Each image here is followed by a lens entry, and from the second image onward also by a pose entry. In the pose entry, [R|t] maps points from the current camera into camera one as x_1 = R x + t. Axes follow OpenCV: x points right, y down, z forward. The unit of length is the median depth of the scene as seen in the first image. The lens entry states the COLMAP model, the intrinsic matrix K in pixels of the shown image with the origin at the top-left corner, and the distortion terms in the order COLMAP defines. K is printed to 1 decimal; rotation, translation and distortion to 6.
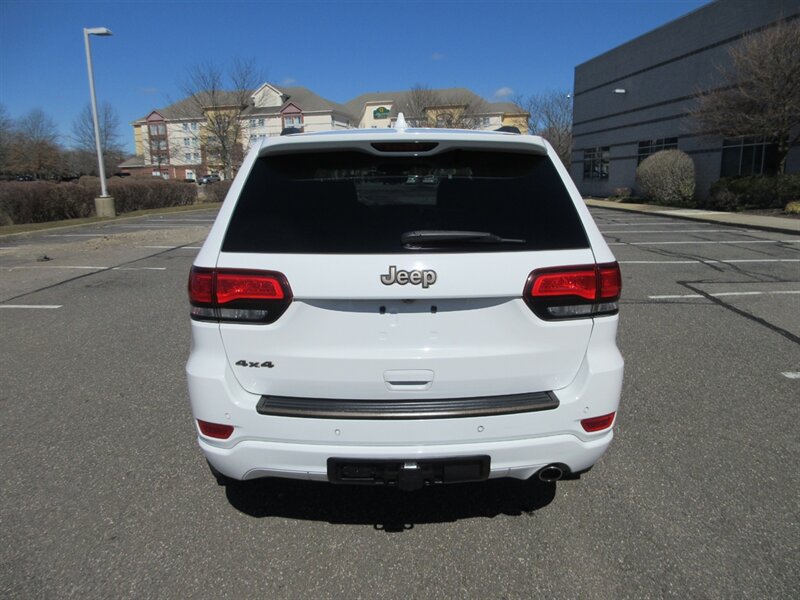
lens RADIAL K [[587.0, 0, 399.6], [0, 587.0, 300.9], [0, 0, 1]] dist [-0.013302, 0.003386]
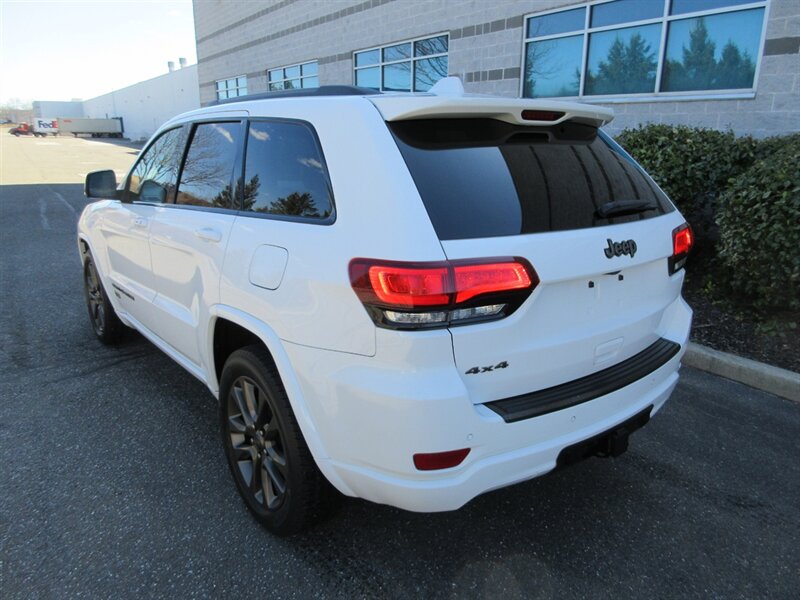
lens RADIAL K [[587.0, 0, 397.8], [0, 587.0, 299.1], [0, 0, 1]] dist [-0.013302, 0.003386]
pose [[0.804453, -0.144478, 0.576178, -0.208137], [0.121577, 0.989483, 0.078370, -0.018683], [-0.581441, 0.007005, 0.813558, 0.096303]]
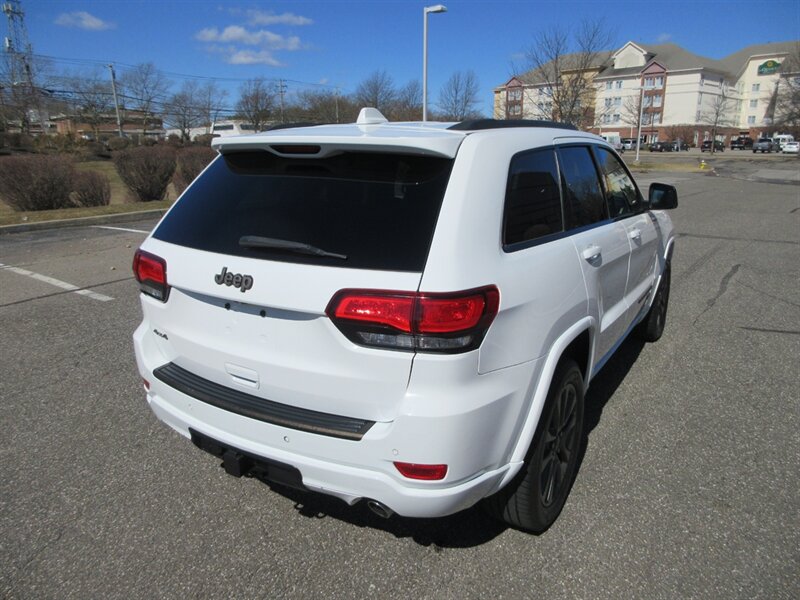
lens RADIAL K [[587.0, 0, 397.9], [0, 587.0, 301.3], [0, 0, 1]] dist [-0.013302, 0.003386]
pose [[0.838561, 0.152380, -0.523064, 0.192962], [-0.121996, 0.988228, 0.092312, -0.031835], [0.530973, -0.013598, 0.847280, 0.063072]]
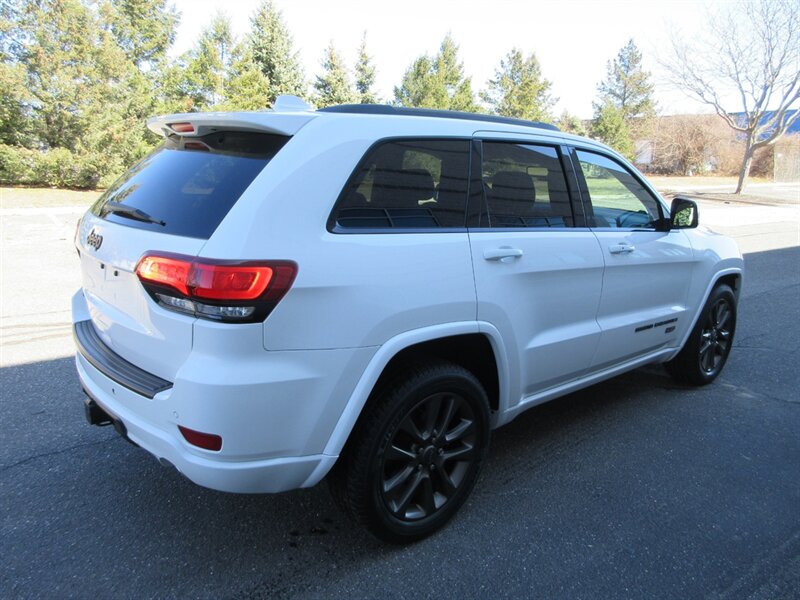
lens RADIAL K [[587.0, 0, 396.0], [0, 587.0, 304.5], [0, 0, 1]] dist [-0.013302, 0.003386]
pose [[0.639690, 0.209877, -0.739424, 0.299877], [-0.203429, 0.973924, 0.100446, -0.036086], [0.741224, 0.086166, 0.665705, 0.161876]]
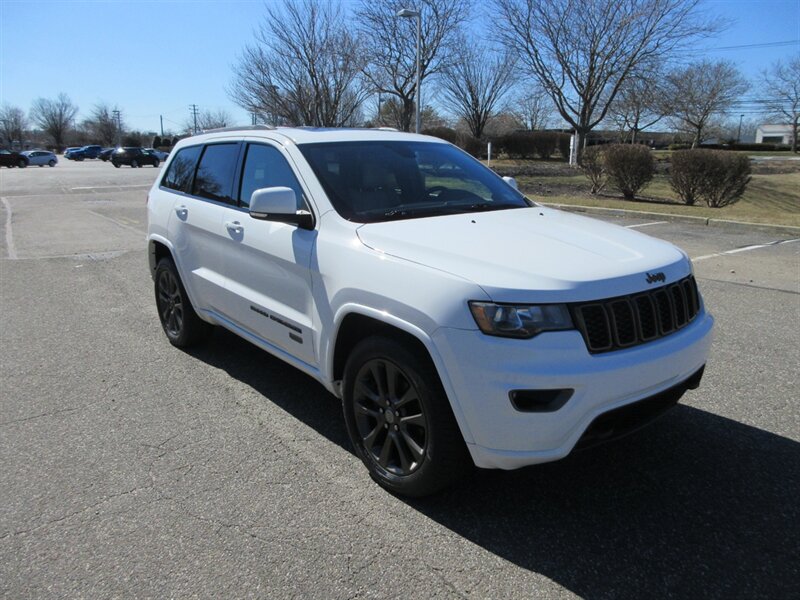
lens RADIAL K [[587.0, 0, 397.5], [0, 587.0, 303.1], [0, 0, 1]] dist [-0.013302, 0.003386]
pose [[-0.766857, 0.173342, -0.617967, 0.296196], [-0.125360, 0.903840, 0.409094, -0.206497], [0.629456, 0.391185, -0.671386, 0.911615]]
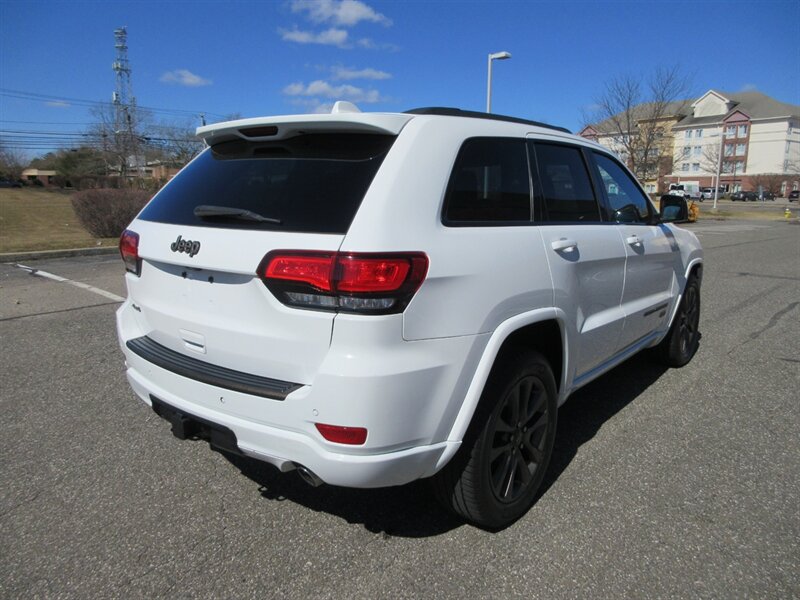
lens RADIAL K [[587.0, 0, 396.9], [0, 587.0, 300.9], [0, 0, 1]] dist [-0.013302, 0.003386]
pose [[0.764880, 0.137550, -0.629316, 0.245056], [-0.151746, 0.987918, 0.031494, -0.007955], [0.626044, 0.071407, 0.776511, 0.093409]]
